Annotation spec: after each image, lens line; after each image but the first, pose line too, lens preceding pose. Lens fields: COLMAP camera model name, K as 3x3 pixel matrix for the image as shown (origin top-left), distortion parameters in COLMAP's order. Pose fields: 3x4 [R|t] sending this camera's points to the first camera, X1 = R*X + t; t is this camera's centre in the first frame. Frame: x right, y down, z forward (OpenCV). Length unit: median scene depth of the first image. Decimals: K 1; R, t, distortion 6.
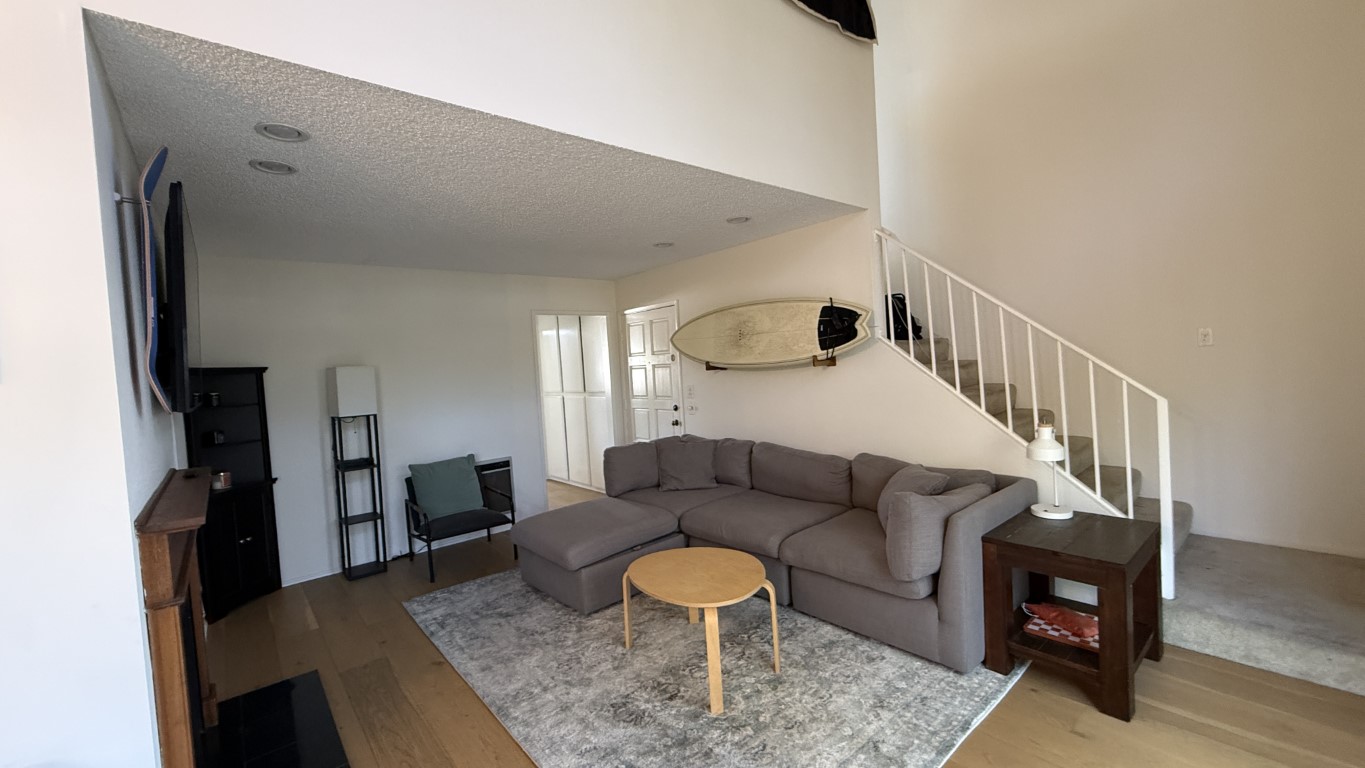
lens RADIAL K [[540.0, 0, 681.4], [0, 540.0, 376.6], [0, 0, 1]] dist [-0.000586, -0.000060]
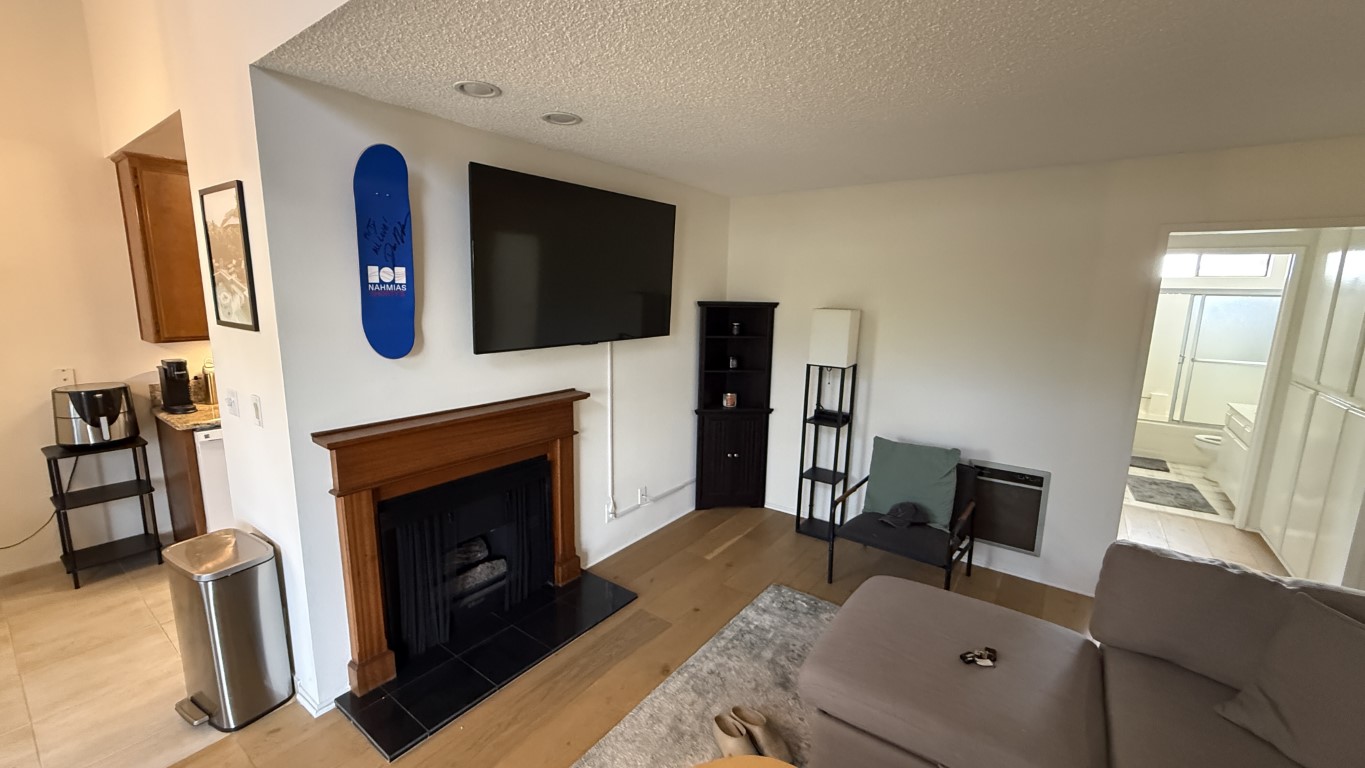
lens RADIAL K [[540.0, 0, 669.0], [0, 540.0, 384.1], [0, 0, 1]] dist [-0.000586, -0.000060]
pose [[0.218605, 0.232512, -0.947708, 0.198126], [-0.051181, 0.972593, 0.226812, -0.089464], [0.974470, -0.001077, 0.224514, 0.567522]]
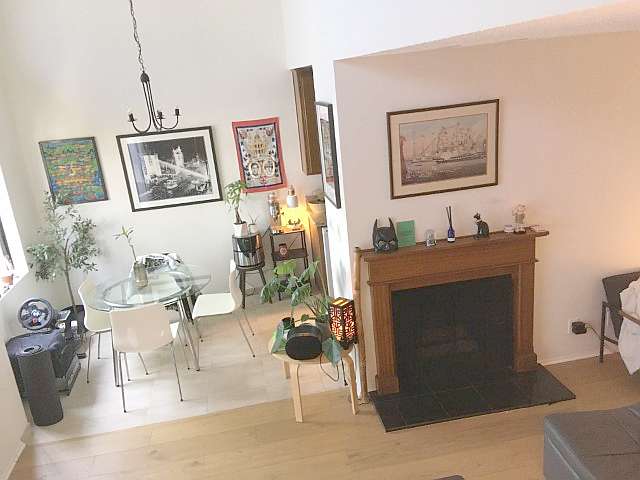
lens RADIAL K [[542.1, 0, 319.9], [0, 542.1, 240.9], [0, 0, 1]] dist [-0.002017, 0.000022]
pose [[-0.513406, 0.365611, -0.776366, 0.409573], [0.116752, 0.926048, 0.358892, -0.274309], [0.850167, 0.093615, -0.518124, 0.784839]]
